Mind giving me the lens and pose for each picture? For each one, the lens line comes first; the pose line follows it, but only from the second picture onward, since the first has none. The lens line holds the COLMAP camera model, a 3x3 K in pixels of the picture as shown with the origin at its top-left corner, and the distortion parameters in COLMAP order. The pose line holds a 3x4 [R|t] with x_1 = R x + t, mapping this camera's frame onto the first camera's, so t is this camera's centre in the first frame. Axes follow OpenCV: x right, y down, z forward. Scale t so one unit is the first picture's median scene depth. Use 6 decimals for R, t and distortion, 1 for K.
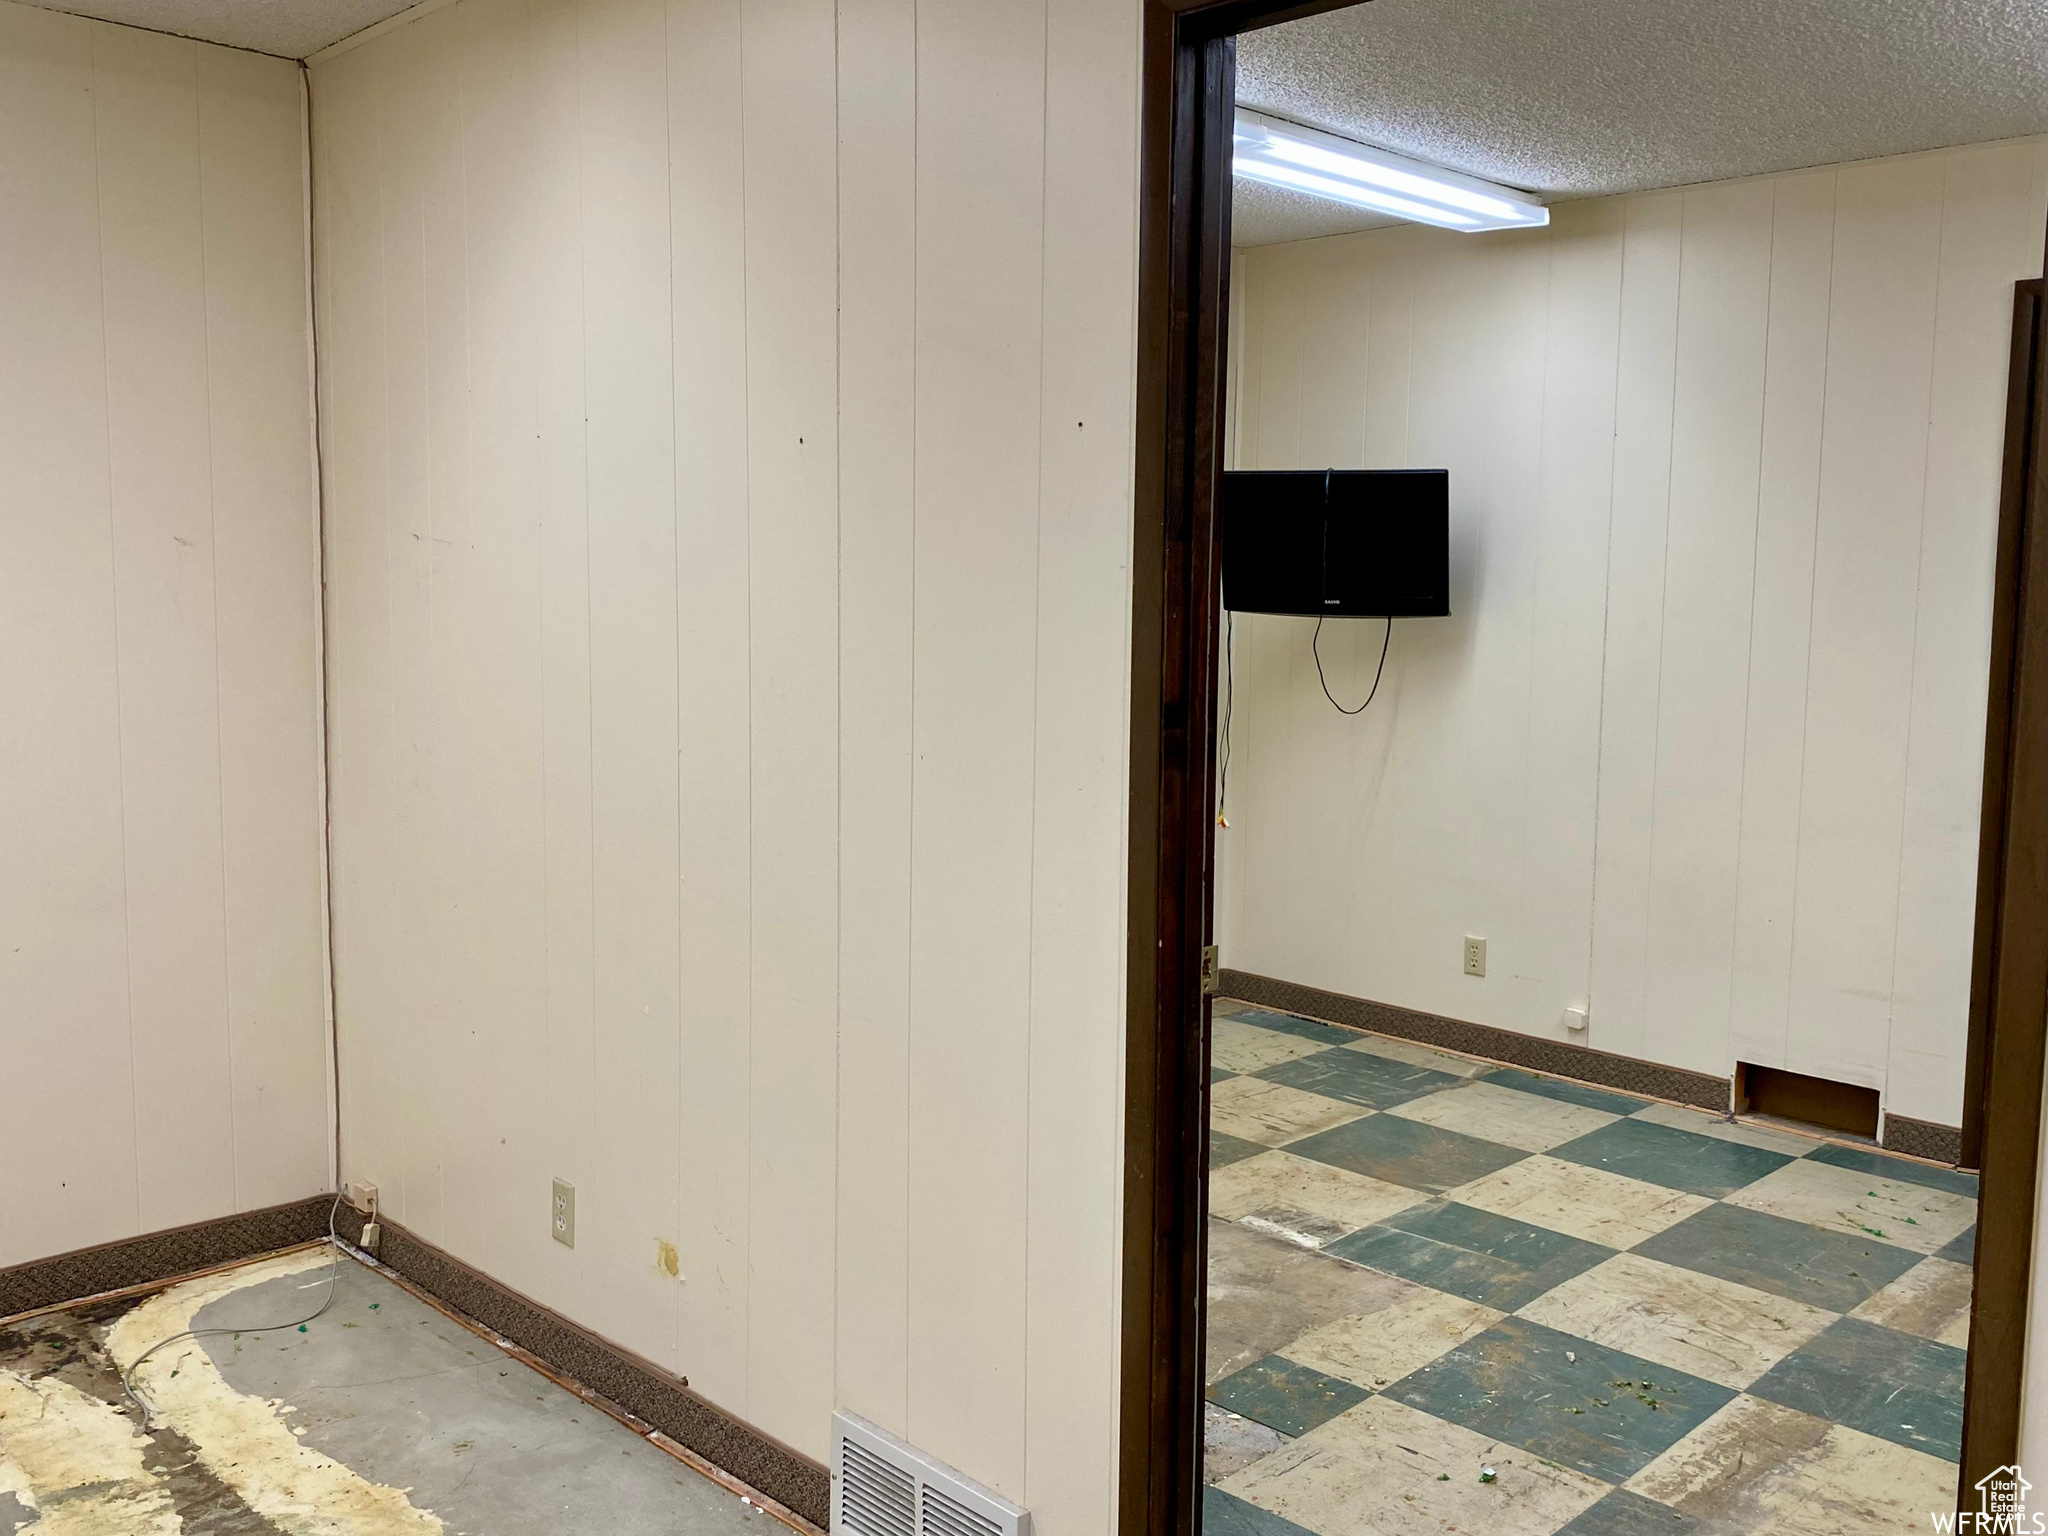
lens RADIAL K [[1864.2, 0, 1031.6], [0, 1864.2, 770.7], [0, 0, 1]] dist [0.016490, -0.012037]
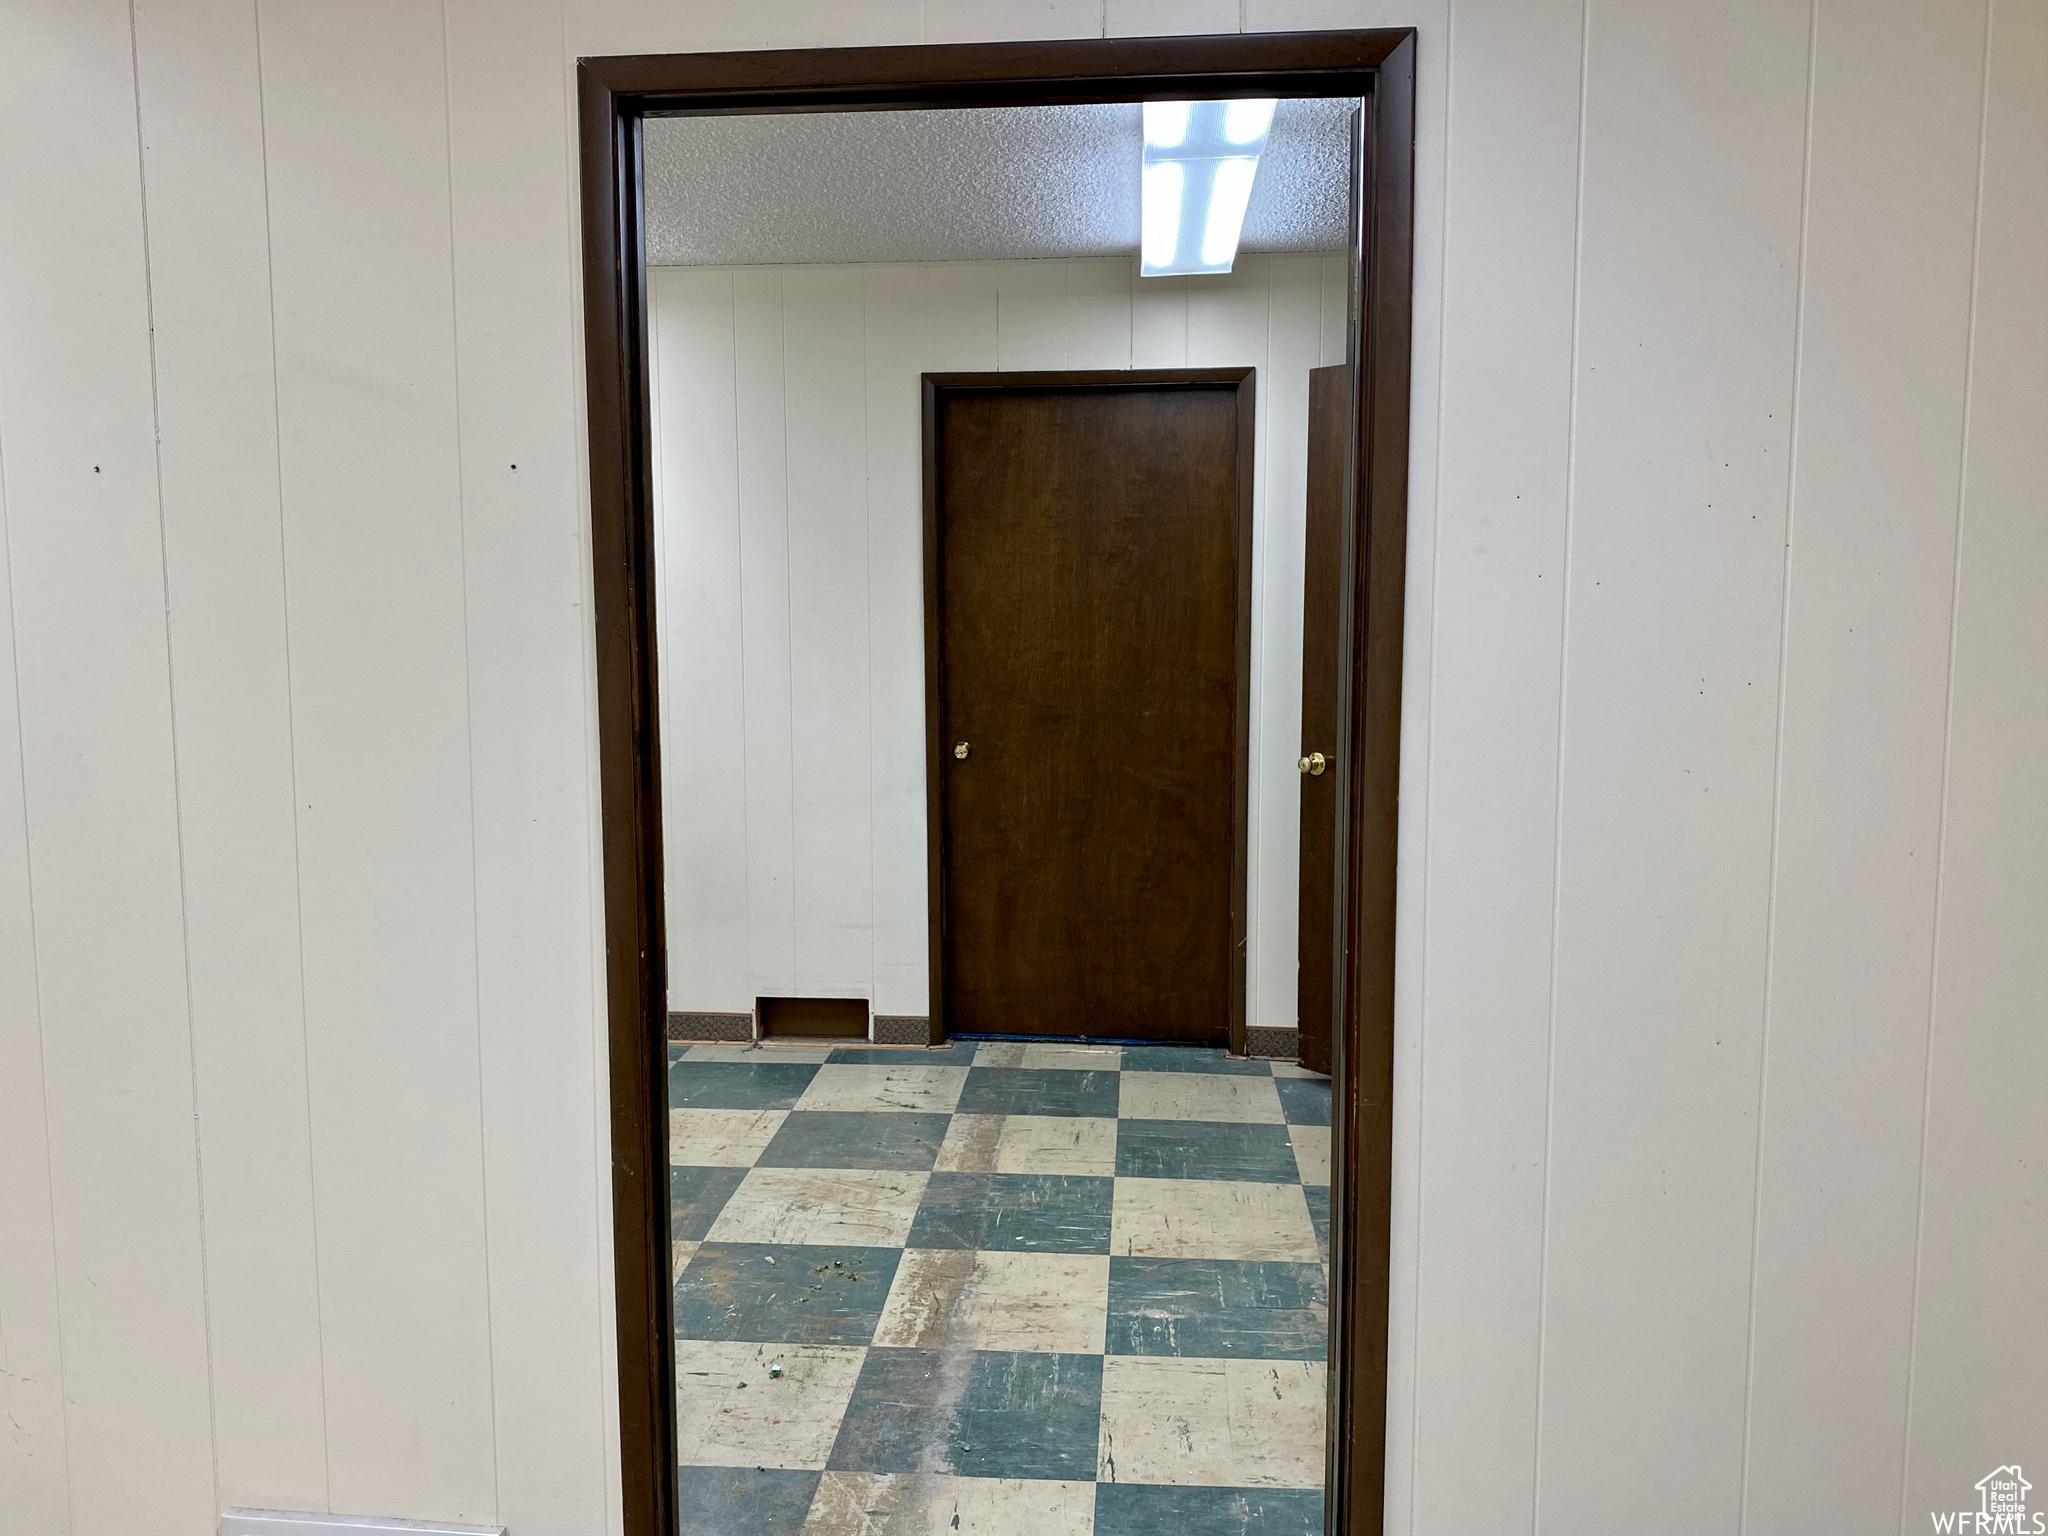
lens RADIAL K [[1655.0, 0, 1022.6], [0, 1655.0, 760.8], [0, 0, 1]] dist [-0.006360, -0.007294]
pose [[0.780383, -0.091378, 0.618589, -0.162000], [0.095423, 0.995081, 0.026612, -0.011165], [-0.617978, 0.038260, 0.785264, 0.051274]]
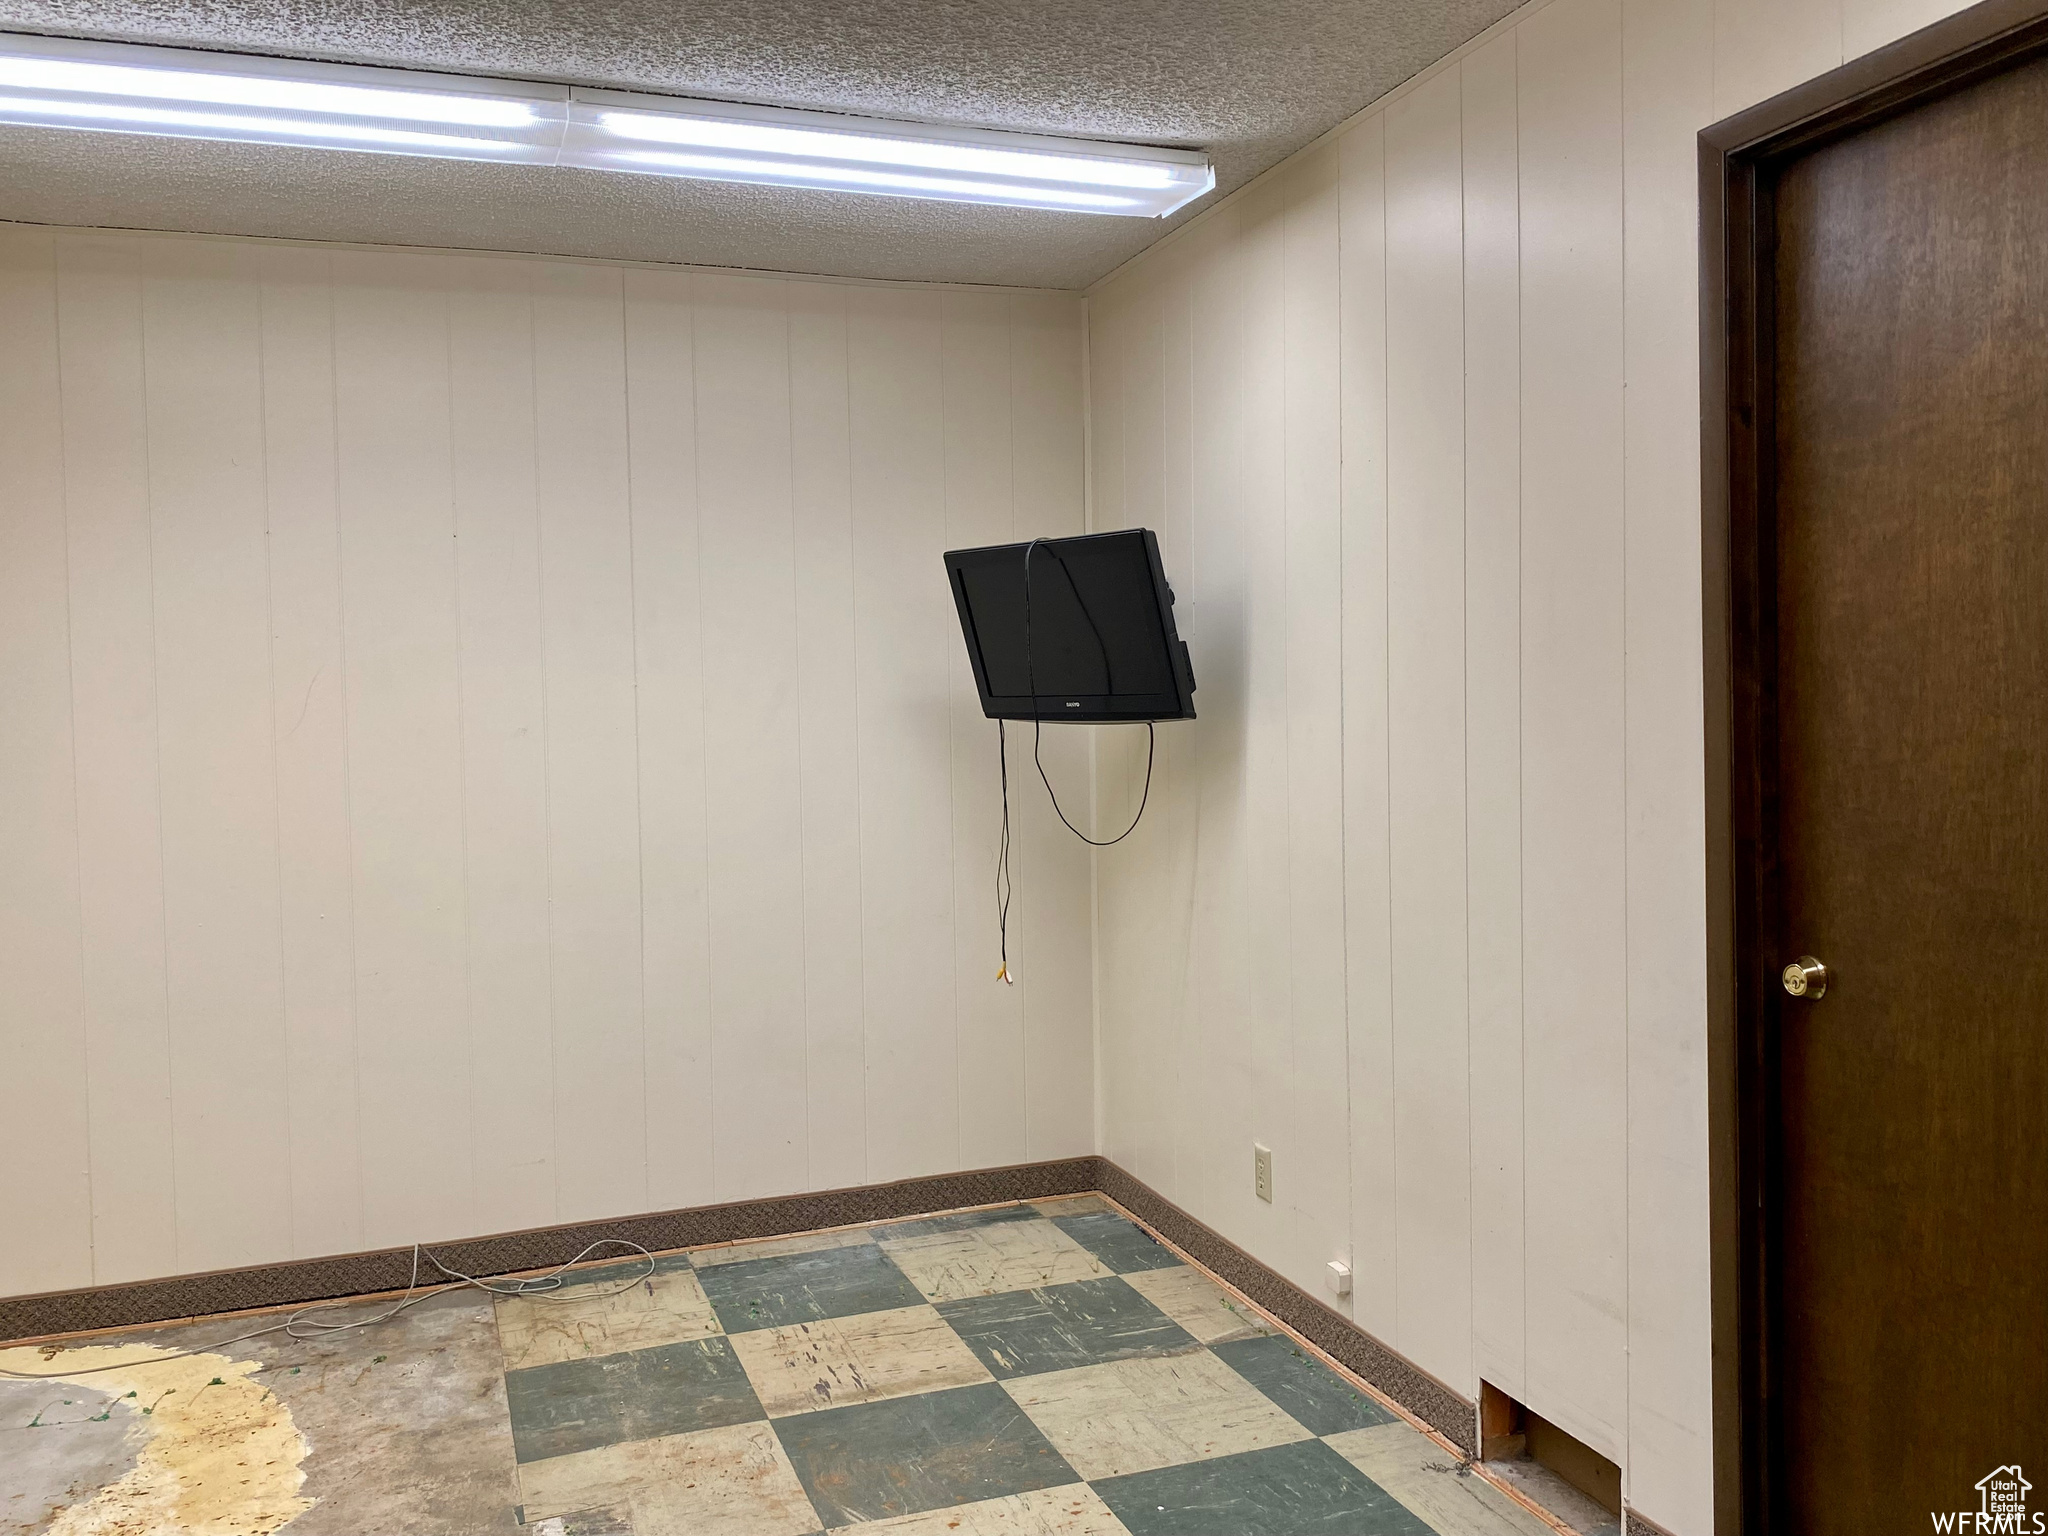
lens RADIAL K [[1655.0, 0, 1023.5], [0, 1655.0, 762.7], [0, 0, 1]] dist [-0.006360, -0.007294]
pose [[0.901324, -0.020257, -0.432671, 0.574482], [-0.016129, 0.996643, -0.080260, -0.012049], [0.432844, 0.079319, 0.897972, 0.463477]]
